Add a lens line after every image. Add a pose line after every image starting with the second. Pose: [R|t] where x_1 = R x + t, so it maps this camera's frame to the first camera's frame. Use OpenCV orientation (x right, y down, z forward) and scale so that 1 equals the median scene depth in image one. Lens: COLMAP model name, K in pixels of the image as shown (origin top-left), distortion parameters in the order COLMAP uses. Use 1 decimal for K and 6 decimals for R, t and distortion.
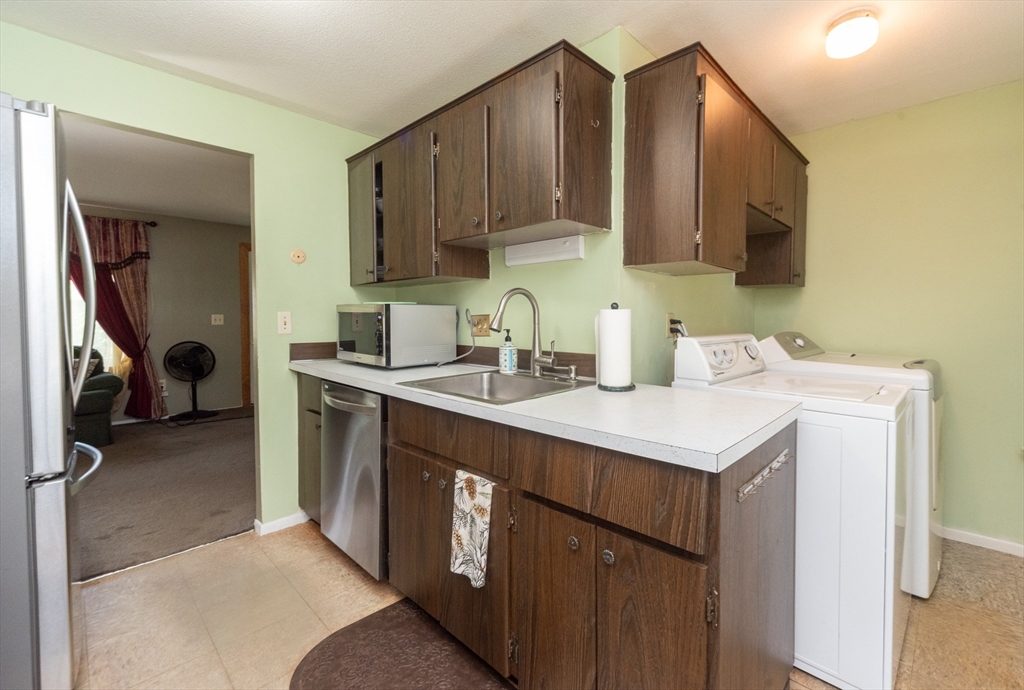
lens RADIAL K [[441.8, 0, 552.3], [0, 441.8, 326.7], [0, 0, 1]] dist [-0.000099, -0.000030]
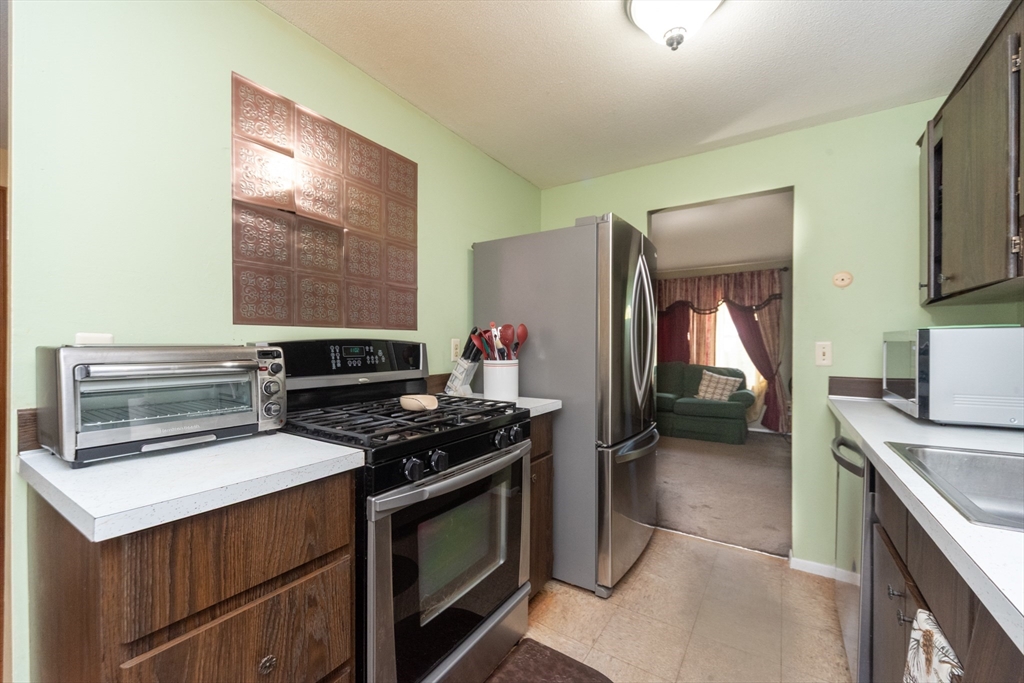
lens RADIAL K [[408.1, 0, 513.9], [0, 408.1, 349.1], [0, 0, 1]] dist [0.000772, -0.000118]
pose [[0.155640, 0.007813, -0.987783, 0.145260], [-0.025876, 0.999658, 0.003830, -0.004597], [0.987475, 0.024964, 0.155789, 0.231952]]
